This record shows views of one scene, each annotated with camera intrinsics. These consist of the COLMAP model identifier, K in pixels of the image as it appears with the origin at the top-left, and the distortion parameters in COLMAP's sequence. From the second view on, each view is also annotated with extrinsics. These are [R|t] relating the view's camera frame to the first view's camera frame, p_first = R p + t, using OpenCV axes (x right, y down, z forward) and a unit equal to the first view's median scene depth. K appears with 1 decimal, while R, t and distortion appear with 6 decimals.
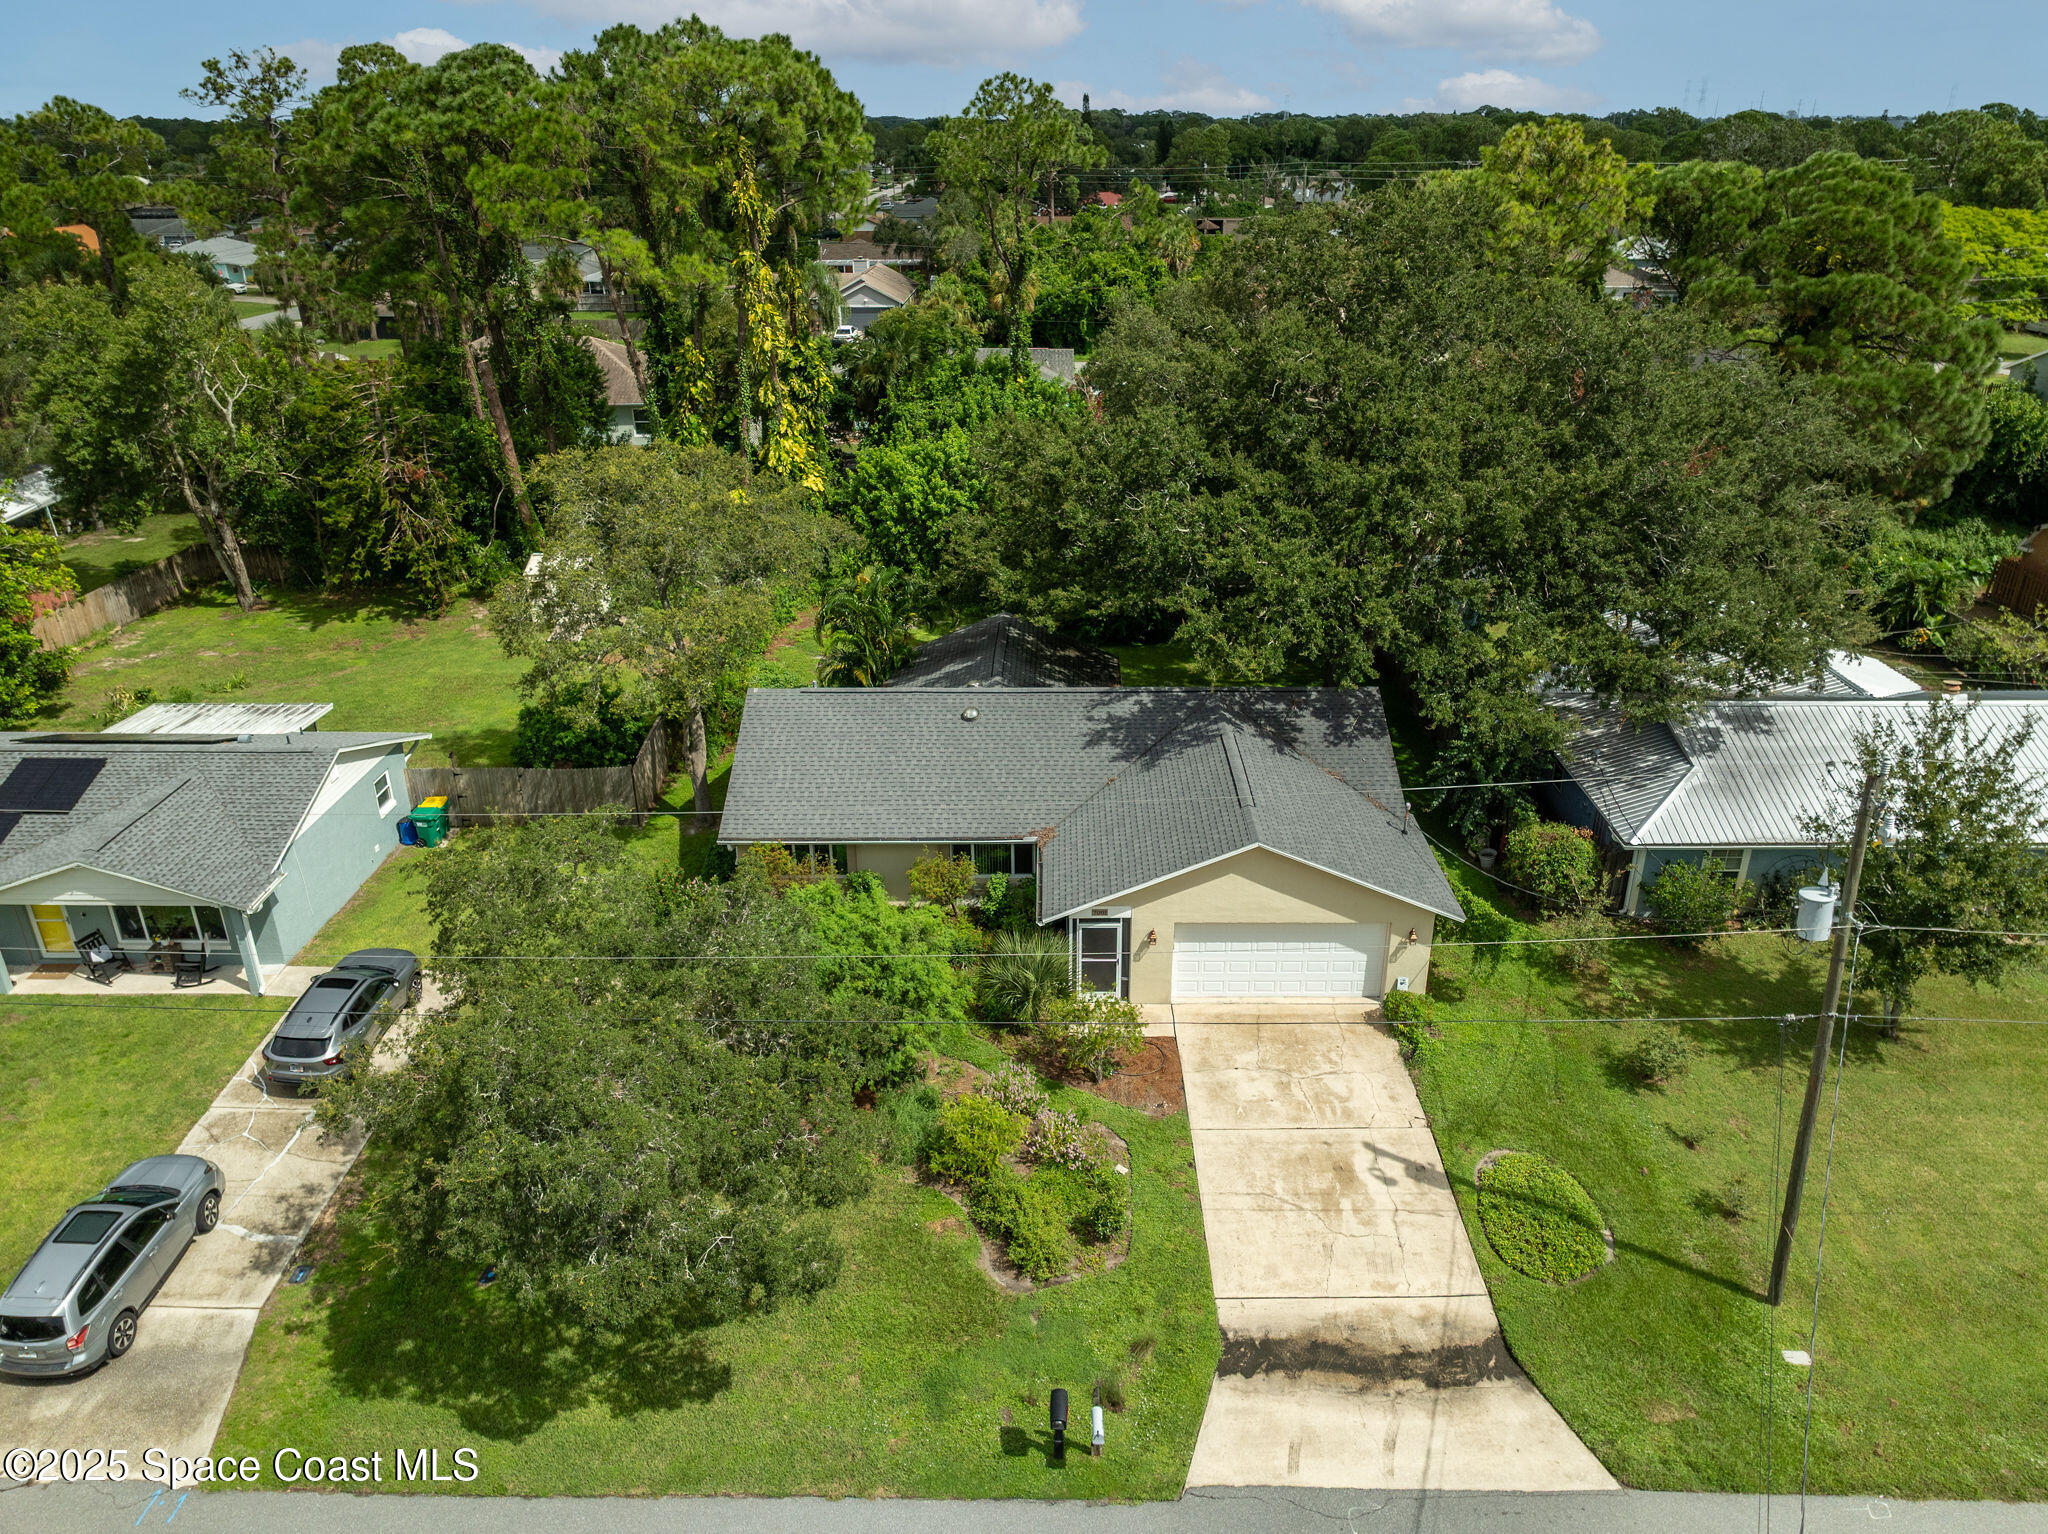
lens RADIAL K [[1434.9, 0, 1024.0], [0, 1434.9, 767.0], [0, 0, 1]] dist [-0.033634, 0.040742]
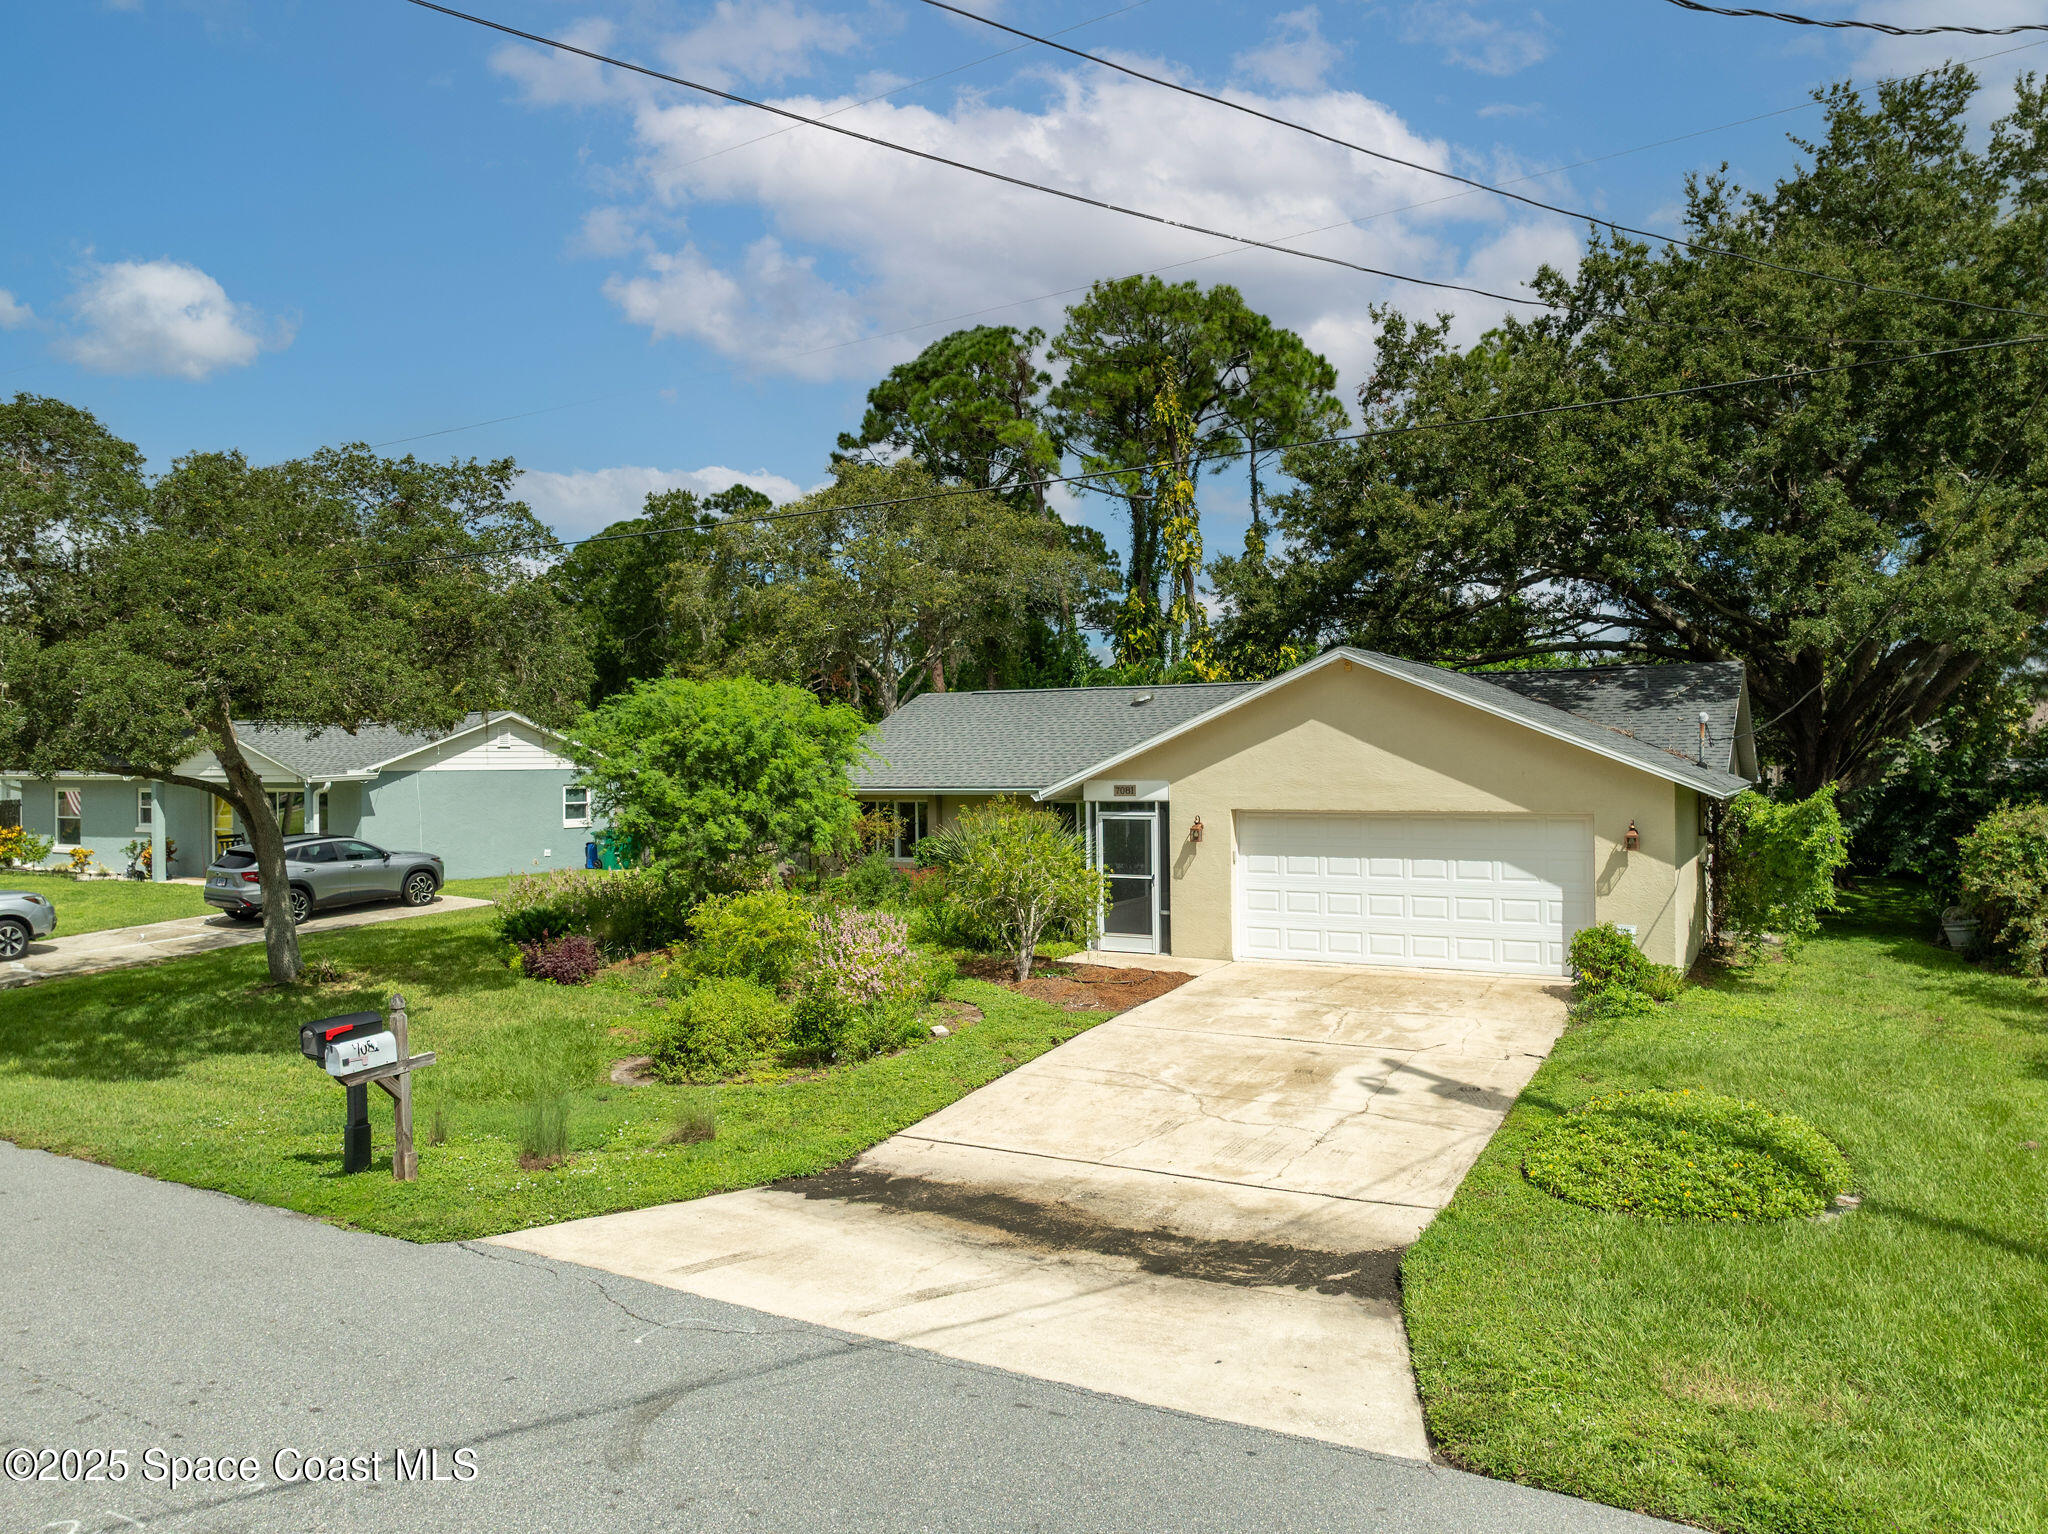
lens RADIAL K [[1425.8, 0, 1024.0], [0, 1425.8, 767.0], [0, 0, 1]] dist [-0.003439, 0.000869]
pose [[0.873717, -0.001097, -0.486433, 0.437957], [-0.197750, 0.912834, -0.357251, 0.441826], [0.444425, 0.408329, 0.797342, 0.584362]]
